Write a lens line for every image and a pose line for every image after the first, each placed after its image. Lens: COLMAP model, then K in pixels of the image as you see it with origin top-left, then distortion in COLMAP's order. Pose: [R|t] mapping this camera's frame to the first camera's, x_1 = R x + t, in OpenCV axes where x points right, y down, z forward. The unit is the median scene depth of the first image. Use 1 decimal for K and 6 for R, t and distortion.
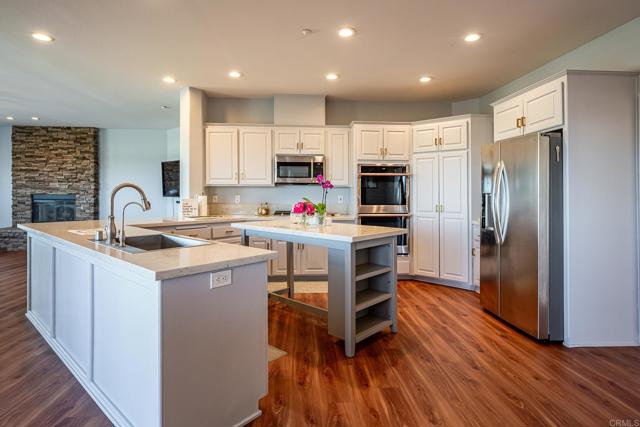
lens RADIAL K [[343.3, 0, 323.2], [0, 343.3, 203.1], [0, 0, 1]] dist [-0.000412, 0.001951]
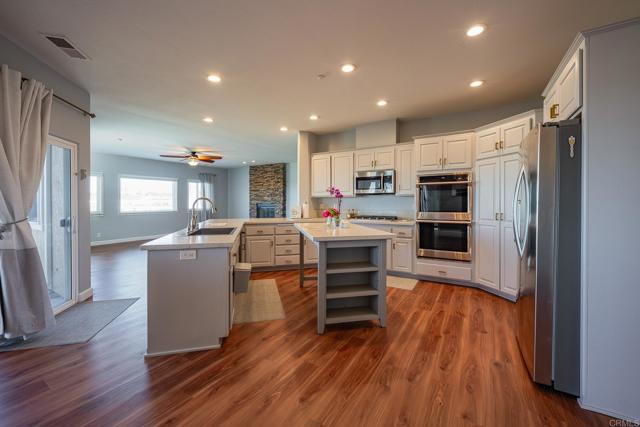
lens RADIAL K [[261.7, 0, 321.7], [0, 261.7, 211.1], [0, 0, 1]] dist [0.000058, 0.000008]
pose [[0.812554, 0.012195, -0.582758, 0.342414], [-0.008226, 0.999921, 0.009455, -0.002185], [0.582828, -0.002889, 0.812591, 0.127559]]
